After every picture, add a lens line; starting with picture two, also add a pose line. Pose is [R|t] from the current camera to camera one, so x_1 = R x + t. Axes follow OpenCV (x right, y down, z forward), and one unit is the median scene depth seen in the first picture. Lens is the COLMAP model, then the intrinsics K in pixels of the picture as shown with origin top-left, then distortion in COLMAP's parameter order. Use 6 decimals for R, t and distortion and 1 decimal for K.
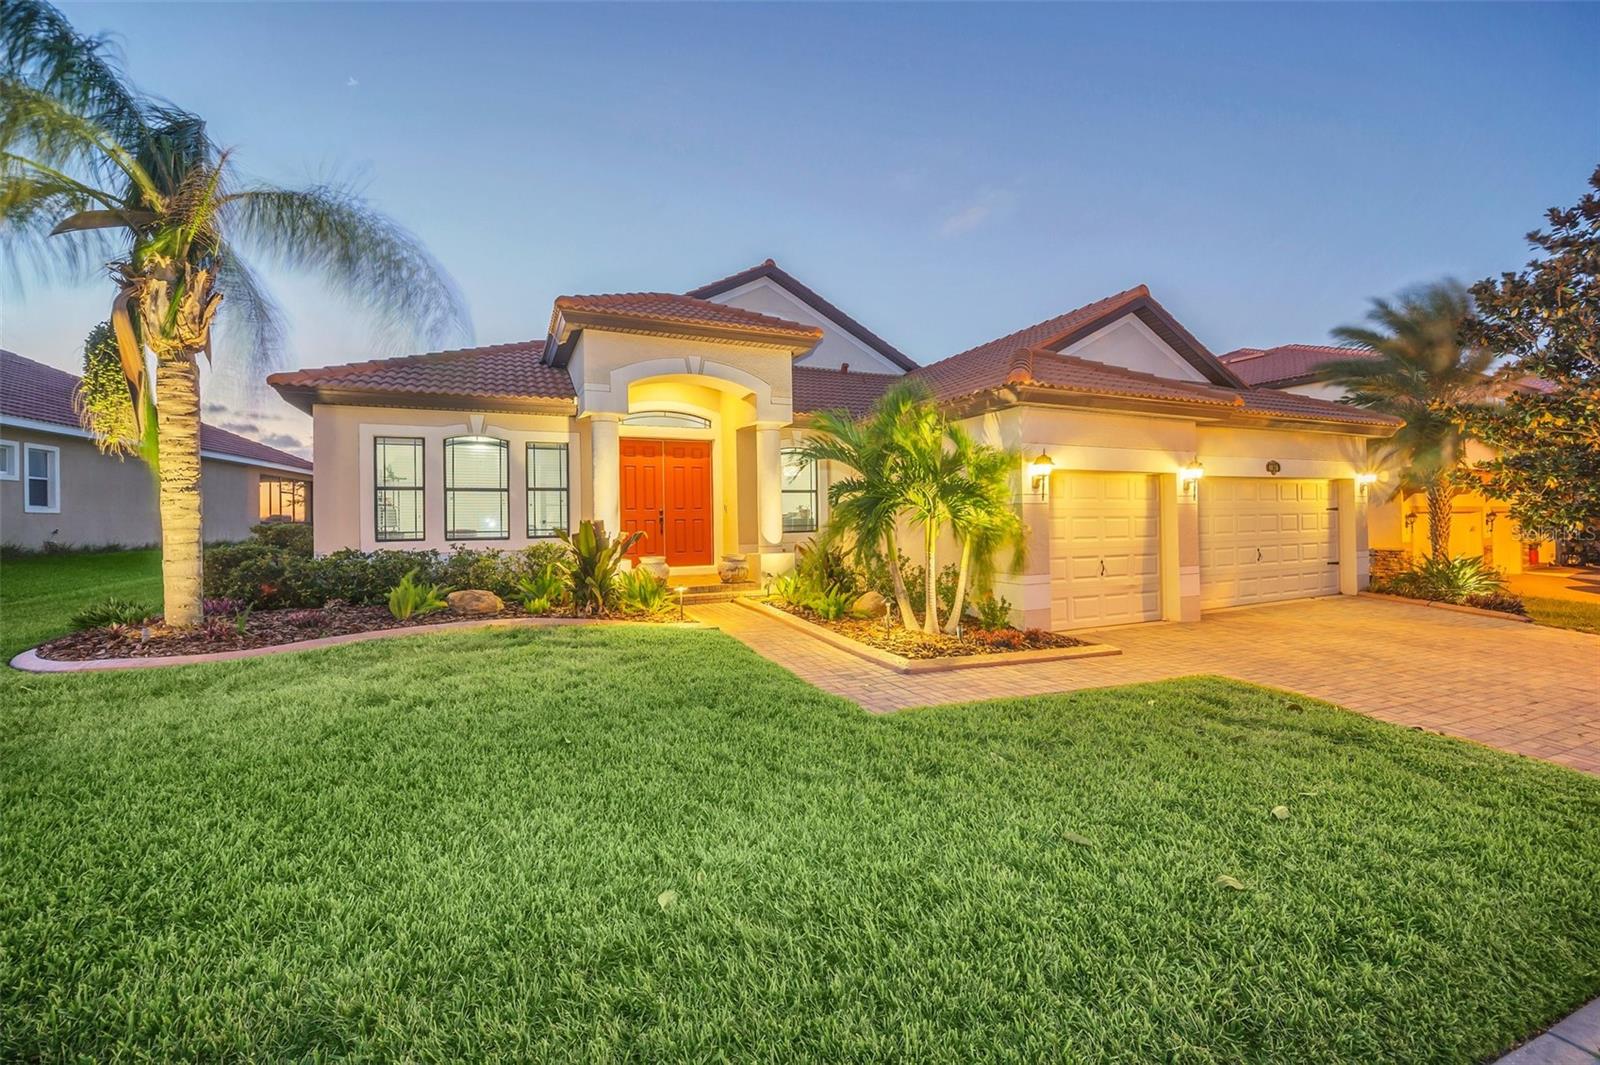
lens RADIAL K [[651.5, 0, 802.8], [0, 651.5, 519.2], [0, 0, 1]] dist [-0.000760, 0.000260]
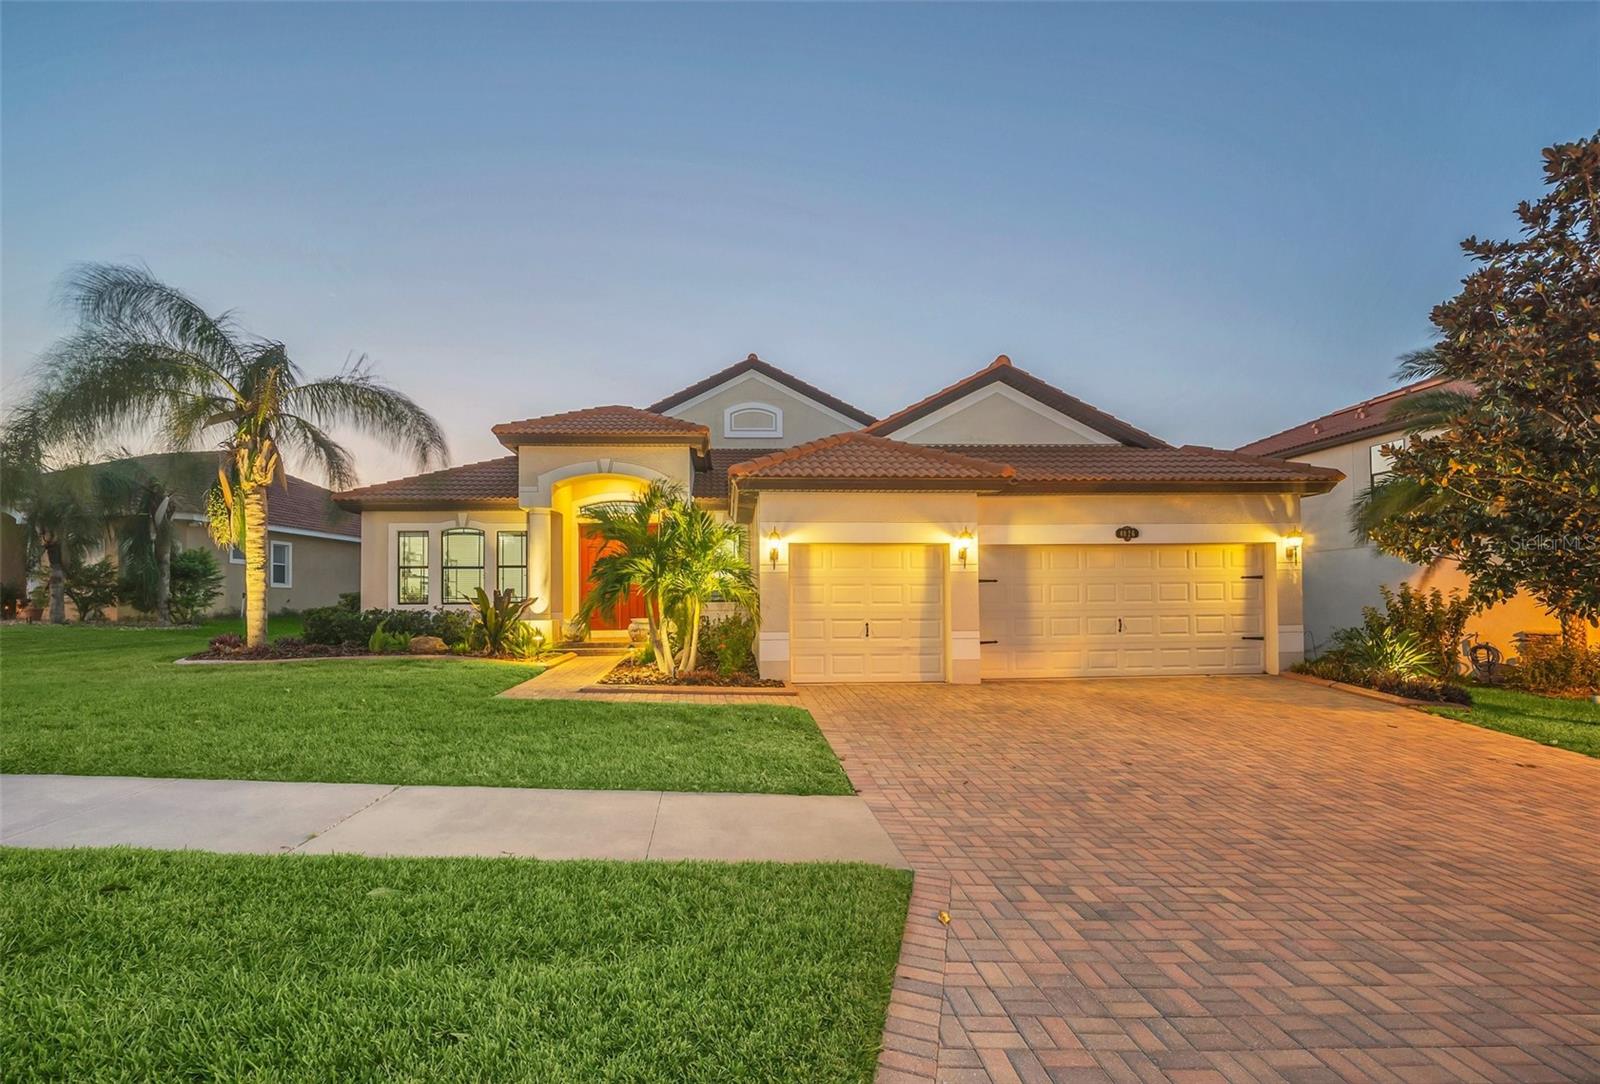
lens RADIAL K [[759.2, 0, 796.8], [0, 759.2, 597.2], [0, 0, 1]] dist [0.002359, 0.000171]
pose [[0.930789, 0.001136, -0.365555, 0.765902], [-0.003775, 0.999972, -0.006505, 0.025853], [0.365537, 0.007435, 0.930767, -0.238863]]
